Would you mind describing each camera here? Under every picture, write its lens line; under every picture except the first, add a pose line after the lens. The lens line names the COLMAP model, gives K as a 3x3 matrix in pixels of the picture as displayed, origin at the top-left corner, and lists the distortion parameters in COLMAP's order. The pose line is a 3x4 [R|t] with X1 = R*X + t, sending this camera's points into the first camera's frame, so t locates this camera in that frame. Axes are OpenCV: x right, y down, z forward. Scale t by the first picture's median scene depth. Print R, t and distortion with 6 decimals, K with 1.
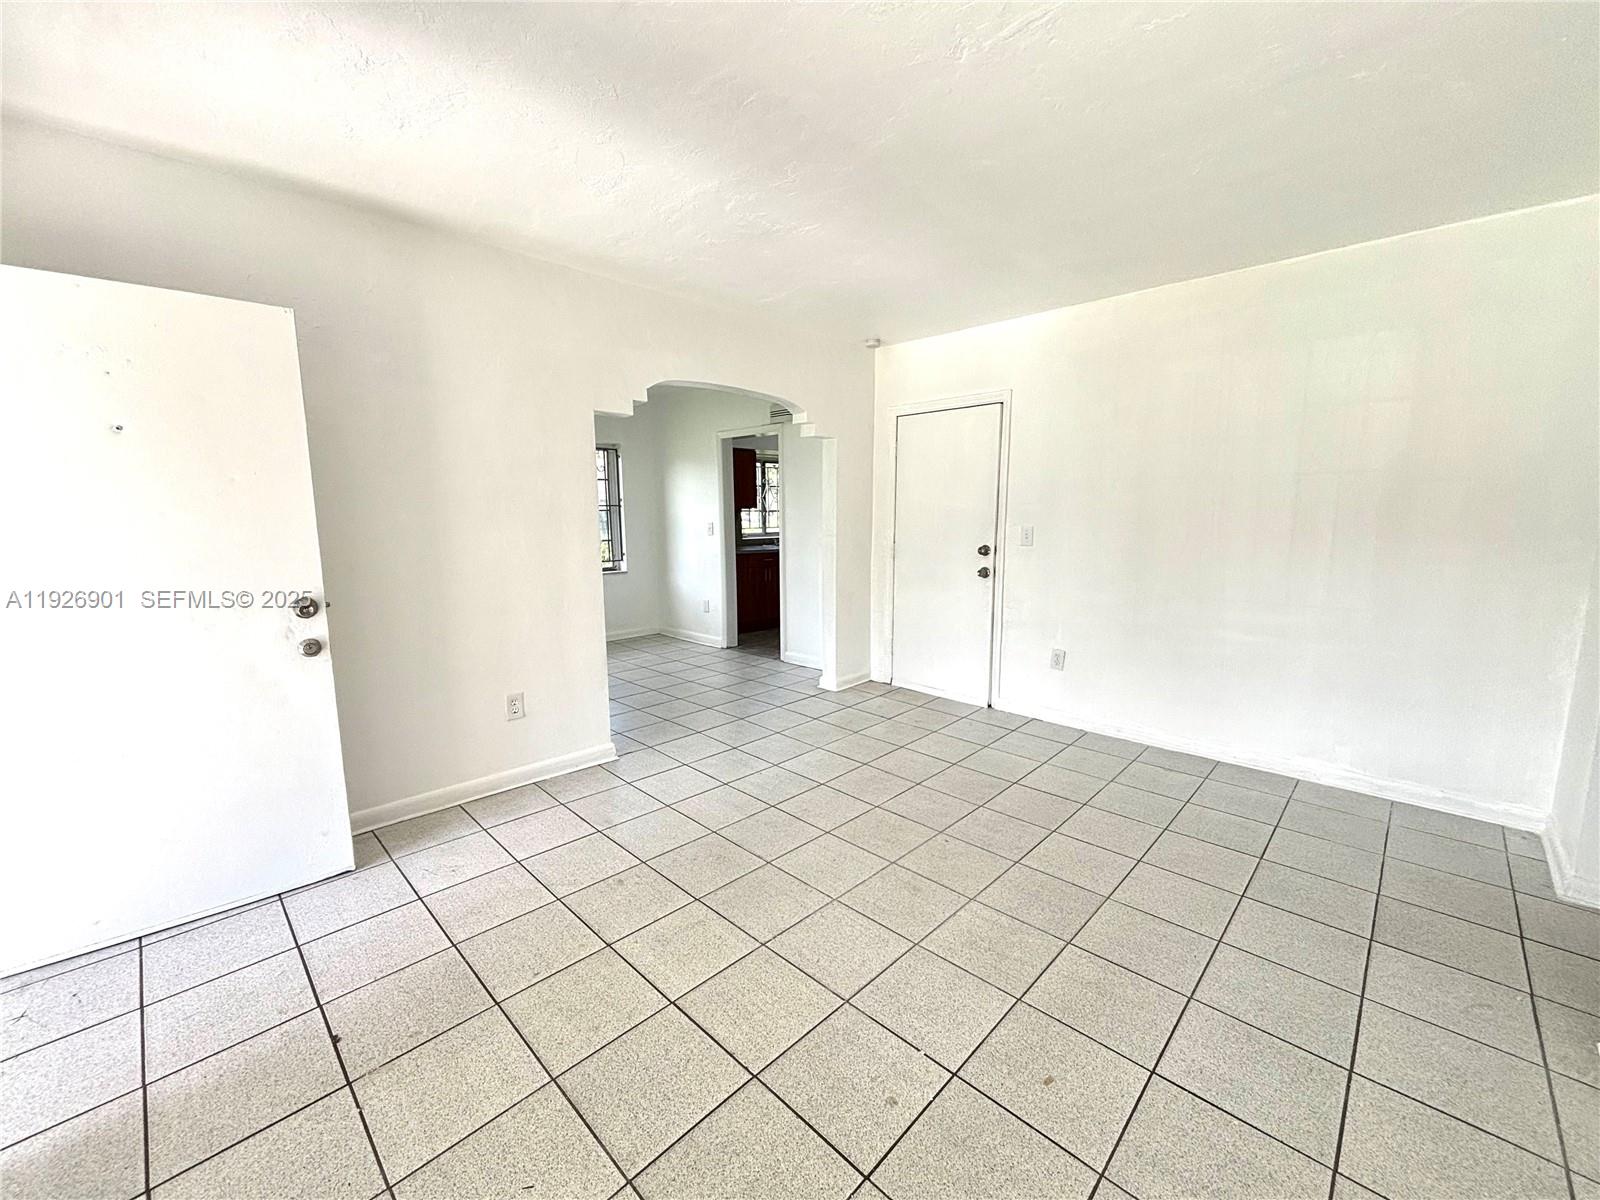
lens RADIAL K [[643.7, 0, 800.0], [0, 643.7, 600.0], [0, 0, 1]] dist [0.004136, -0.000334]
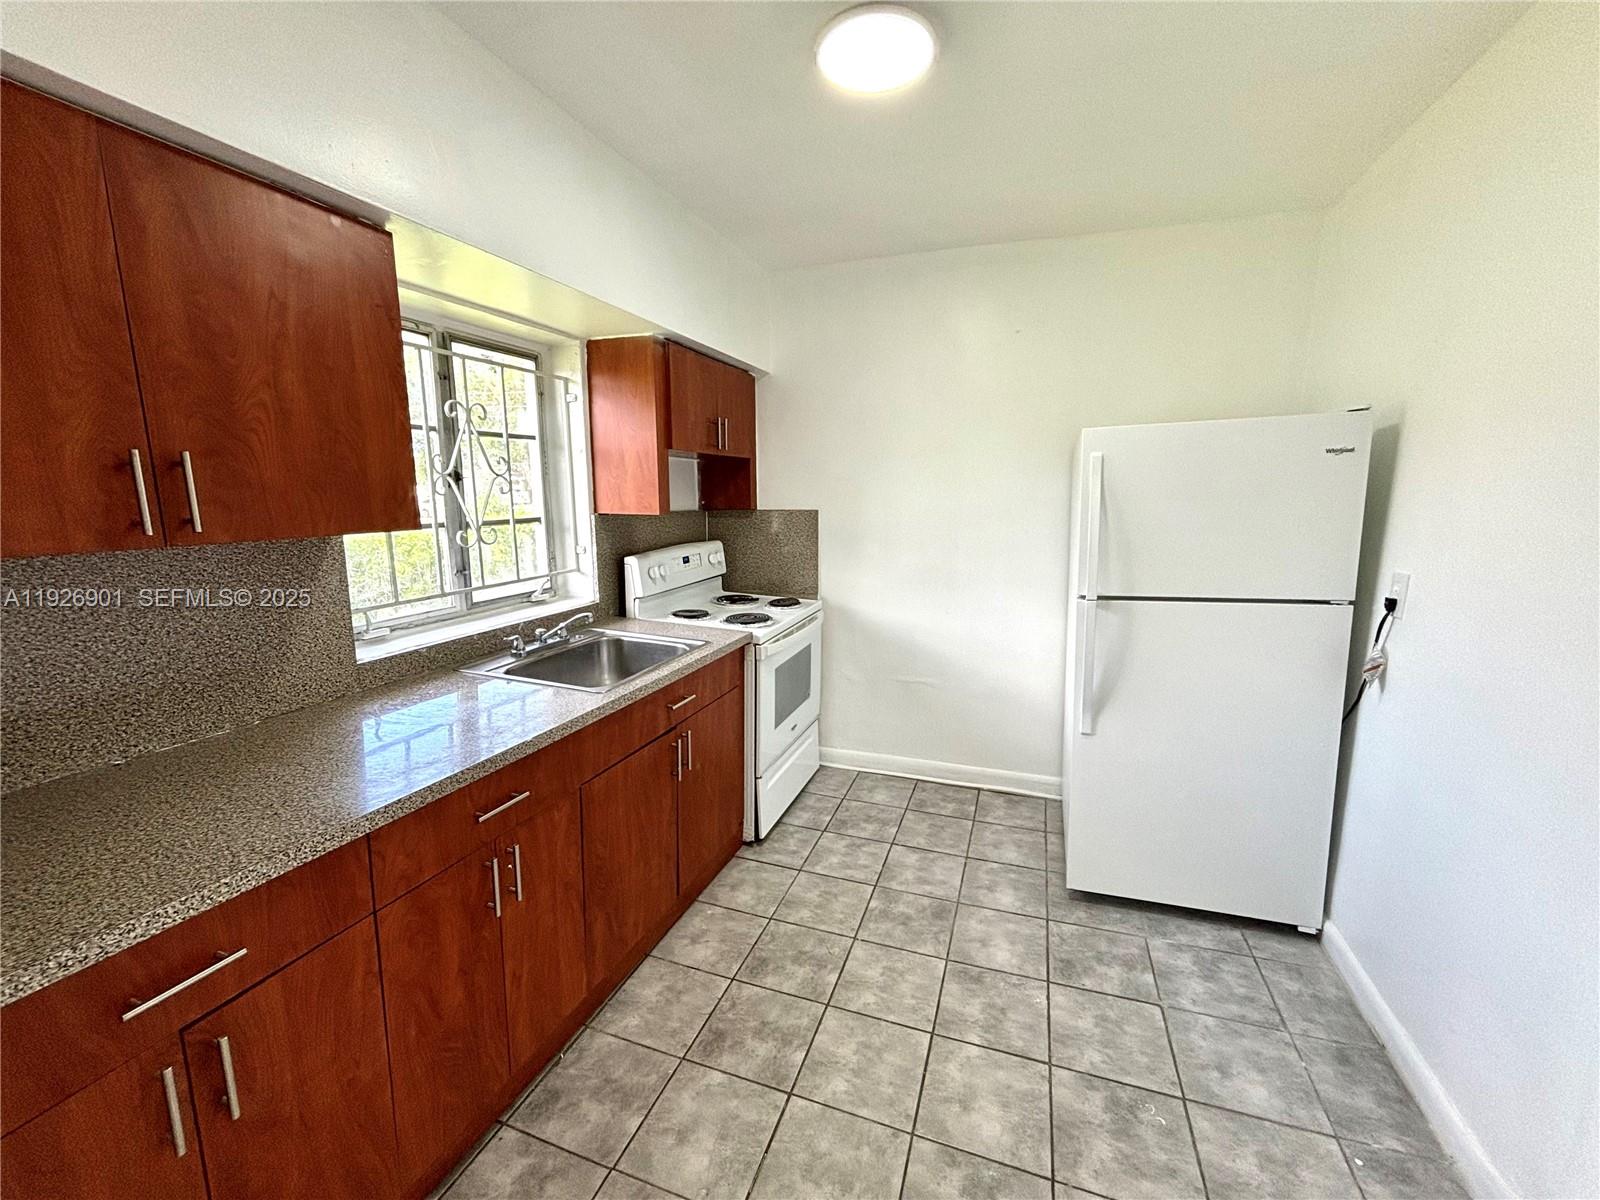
lens RADIAL K [[649.3, 0, 800.0], [0, 649.3, 600.0], [0, 0, 1]] dist [-0.017750, 0.012891]
pose [[0.909104, -0.065213, 0.411433, -0.080090], [0.051673, 0.997696, 0.043958, -0.226587], [-0.413352, -0.018702, 0.910379, 1.411449]]
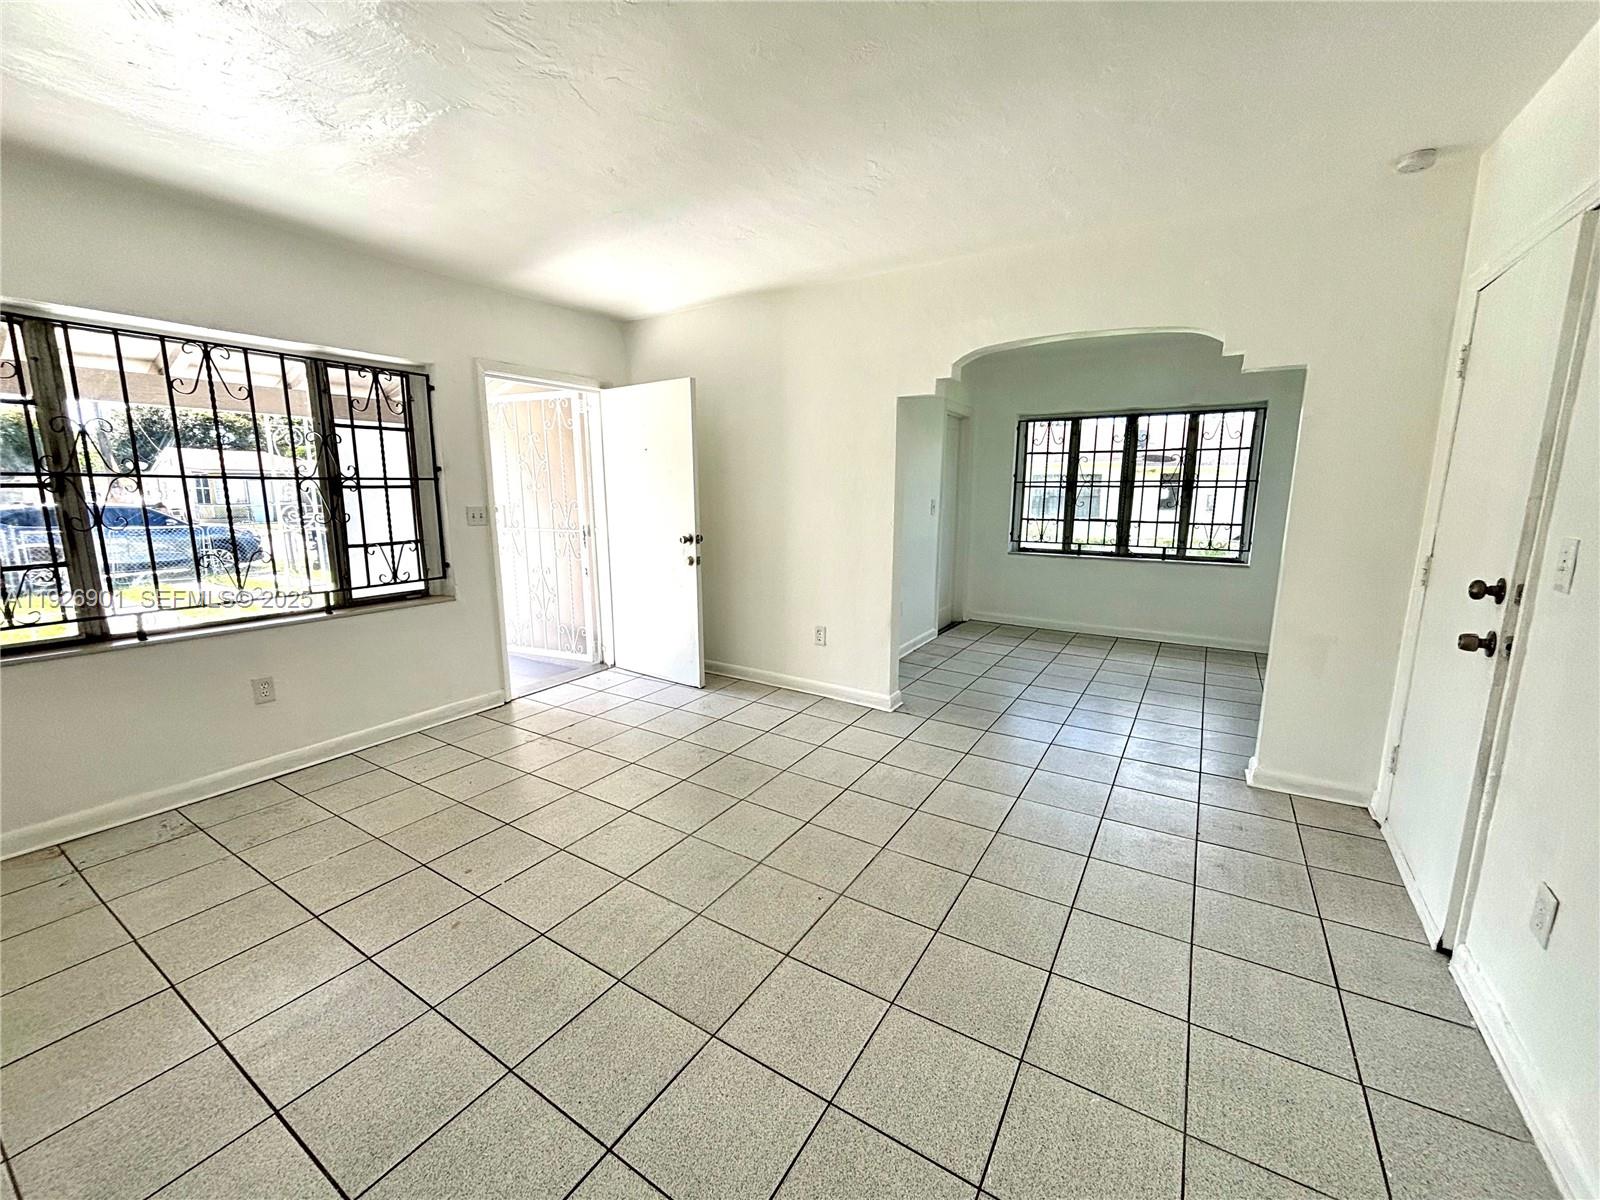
lens RADIAL K [[643.7, 0, 800.0], [0, 643.7, 600.0], [0, 0, 1]] dist [0.004136, -0.000334]
pose [[0.208130, 0.175655, -0.962199, 0.625575], [-0.136881, 0.979292, 0.149168, -0.075986], [0.968476, 0.100660, 0.227864, 0.499744]]
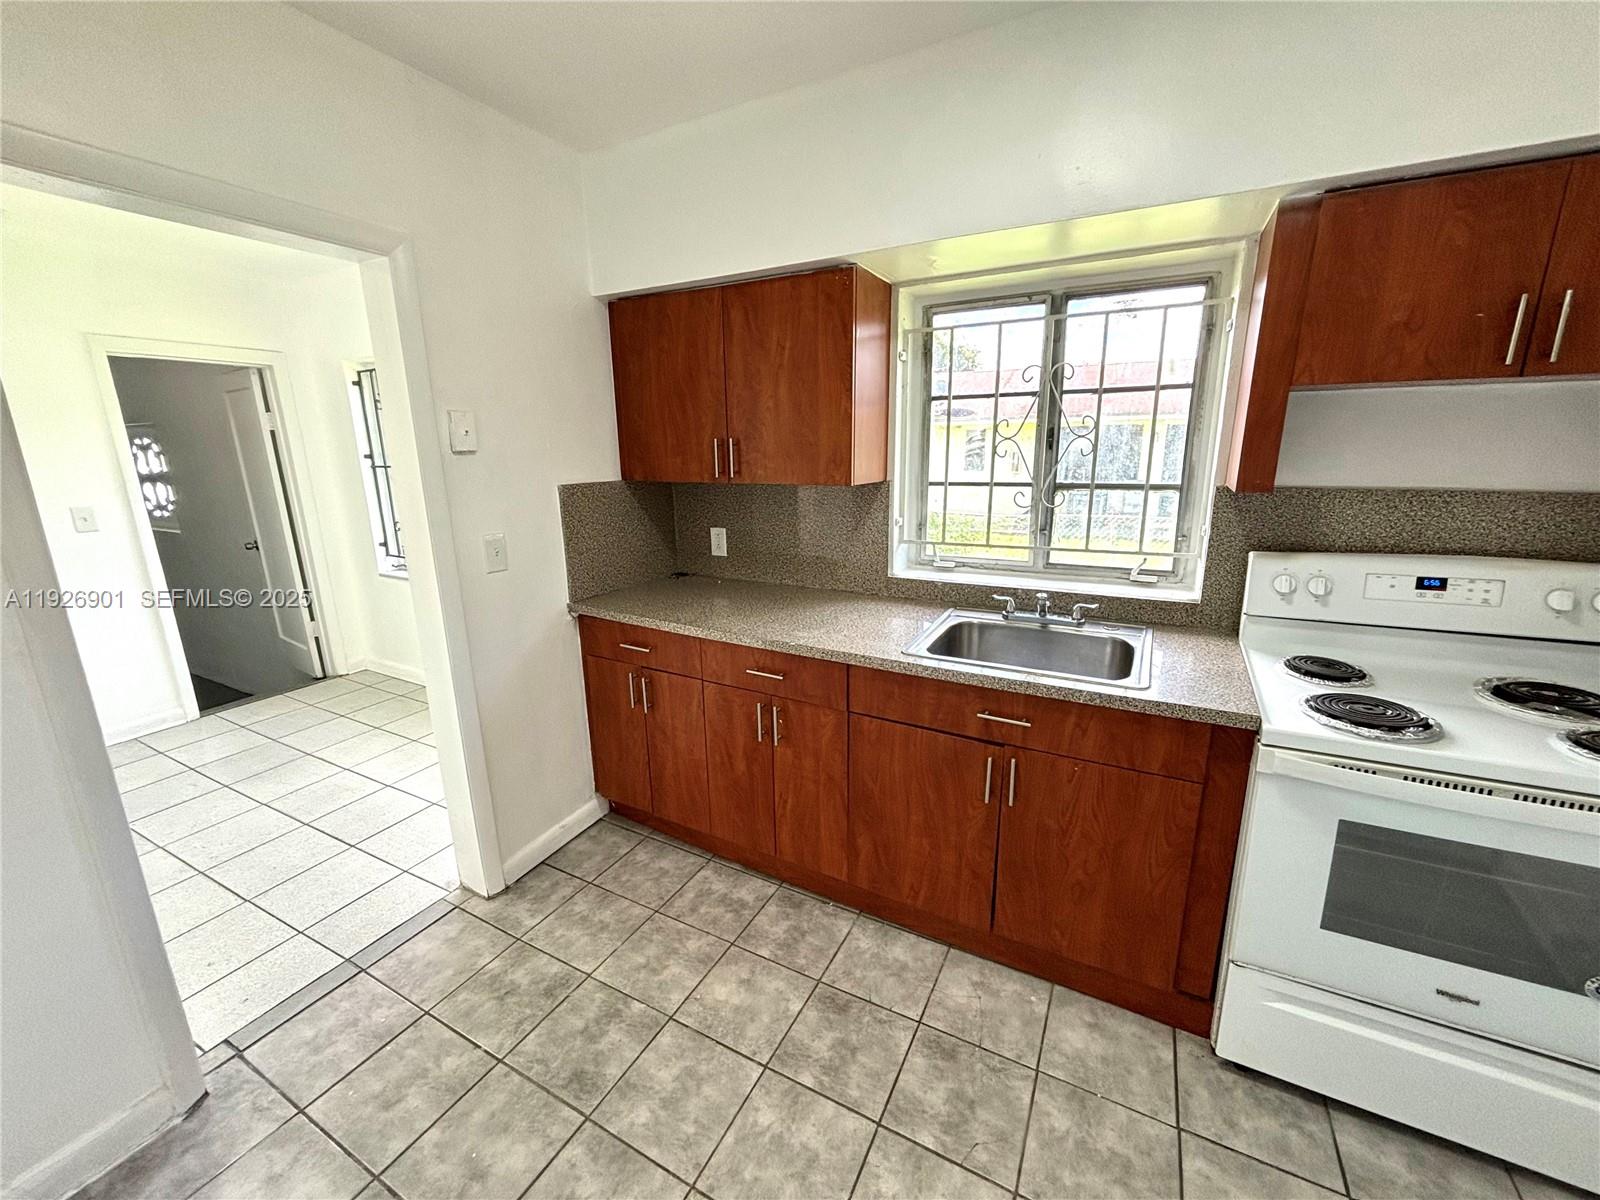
lens RADIAL K [[649.3, 0, 800.0], [0, 649.3, 600.0], [0, 0, 1]] dist [-0.017750, 0.012891]
pose [[0.282169, 0.228235, -0.931821, 0.370332], [-0.117340, 0.972207, 0.202595, -0.272047], [0.952162, 0.052173, 0.301107, 1.653176]]
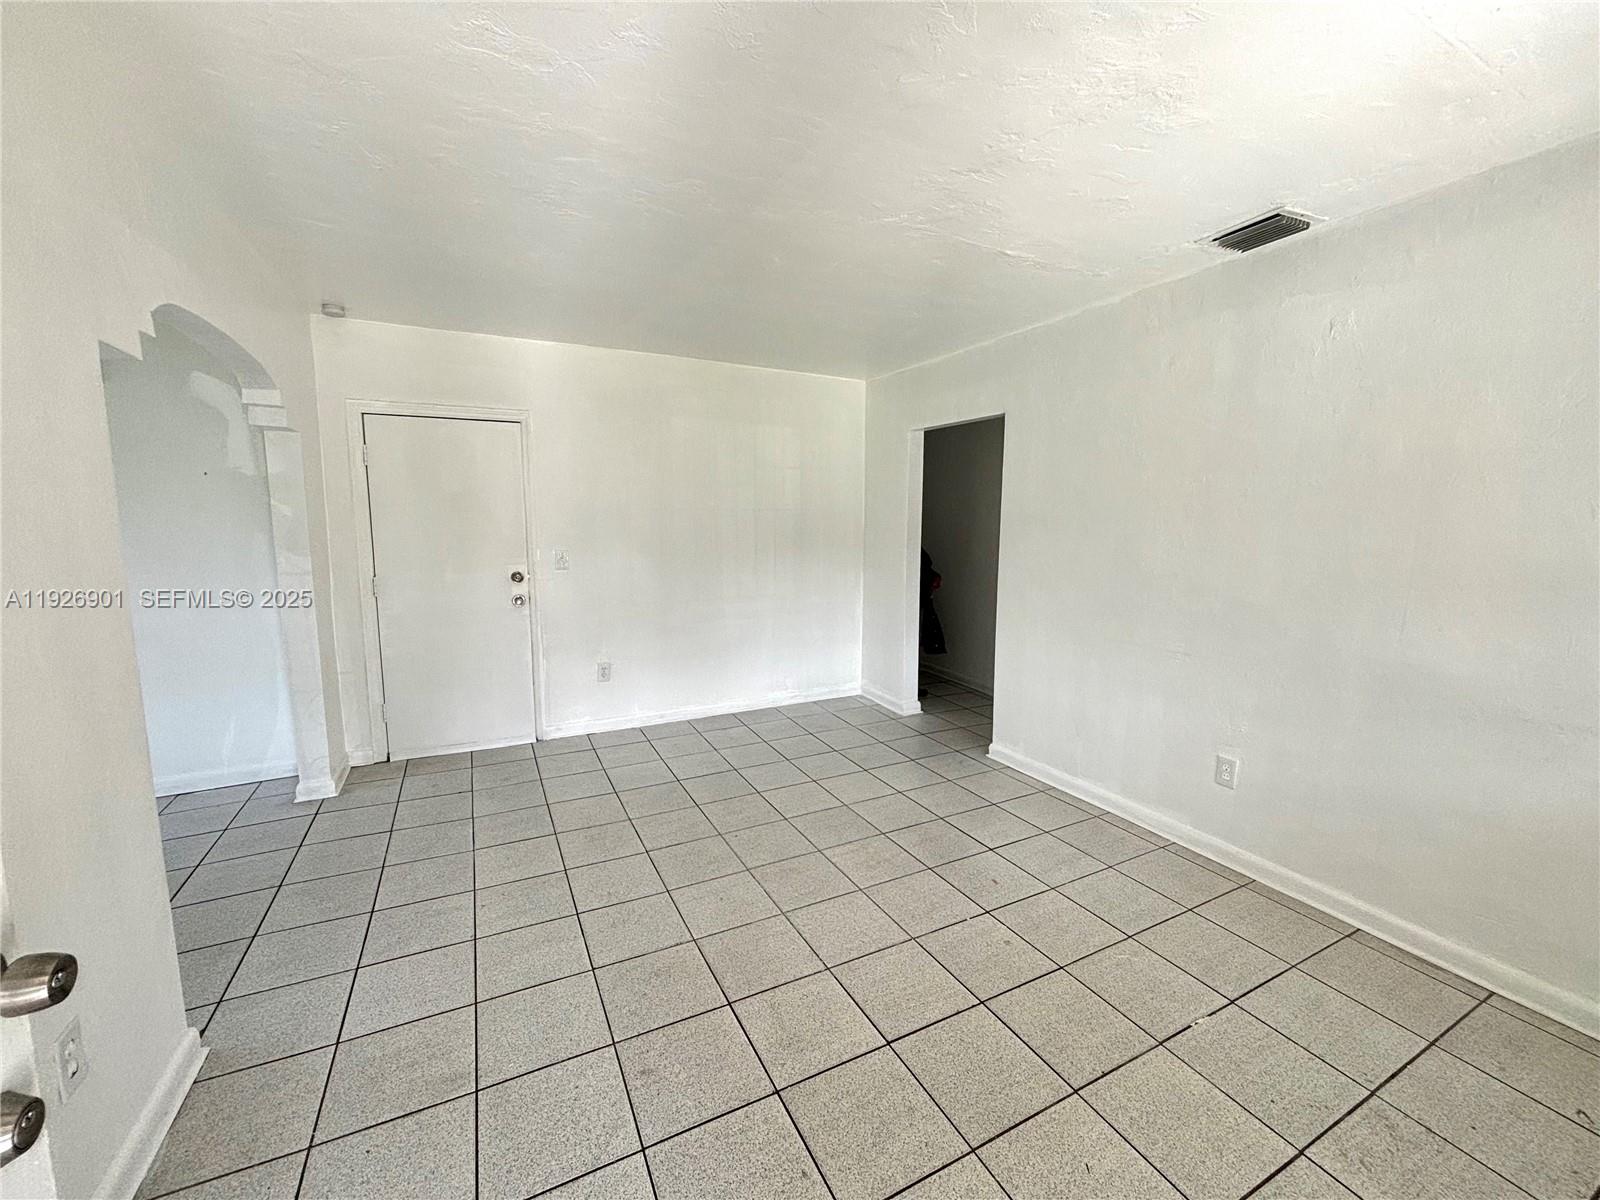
lens RADIAL K [[643.7, 0, 800.0], [0, 643.7, 600.0], [0, 0, 1]] dist [0.004136, -0.000334]
pose [[0.323745, -0.116448, 0.938951, -0.488284], [0.129591, 0.988502, 0.077911, -0.067705], [-0.937227, 0.096457, 0.335113, 0.321921]]
